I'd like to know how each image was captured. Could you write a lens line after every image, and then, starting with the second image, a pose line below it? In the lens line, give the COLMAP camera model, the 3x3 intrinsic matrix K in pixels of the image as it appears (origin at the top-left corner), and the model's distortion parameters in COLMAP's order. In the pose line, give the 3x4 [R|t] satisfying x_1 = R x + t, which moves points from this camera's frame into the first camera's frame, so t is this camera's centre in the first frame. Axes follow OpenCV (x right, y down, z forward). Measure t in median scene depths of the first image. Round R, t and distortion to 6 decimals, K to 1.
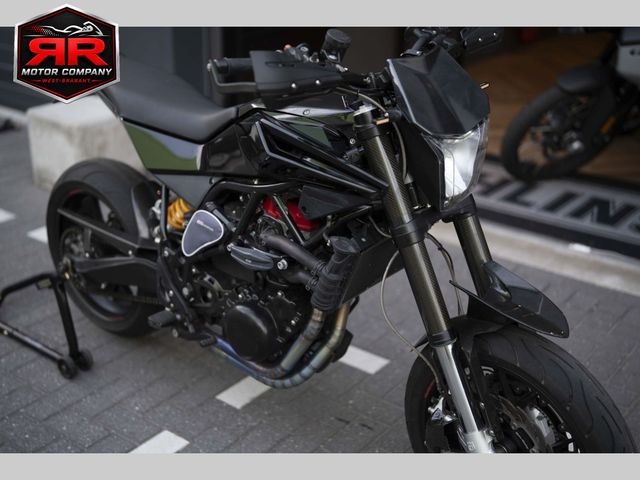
lens RADIAL K [[924.9, 0, 320.0], [0, 924.9, 240.0], [0, 0, 1]] dist [-0.024691, 0.811559]
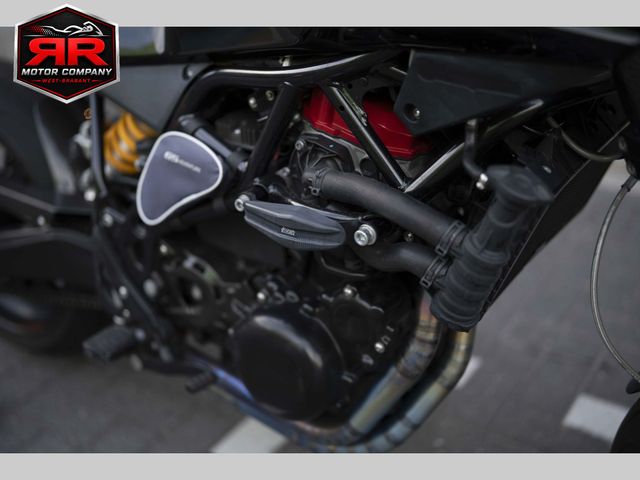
lens RADIAL K [[924.9, 0, 320.0], [0, 924.9, 240.0], [0, 0, 1]] dist [-0.024691, 0.811559]
pose [[0.995999, -0.068602, 0.057276, -0.081812], [0.064323, 0.995221, 0.073475, -0.005724], [-0.062043, -0.069497, 0.995651, 0.495892]]
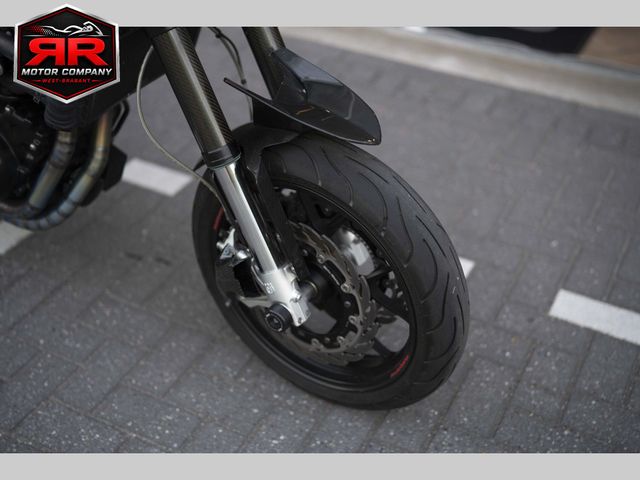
lens RADIAL K [[924.9, 0, 320.0], [0, 924.9, 240.0], [0, 0, 1]] dist [-0.024691, 0.811559]
pose [[0.985319, -0.092016, 0.143802, 0.082441], [0.058834, 0.973736, 0.219949, 0.009743], [-0.160264, -0.208259, 0.964854, 0.207352]]
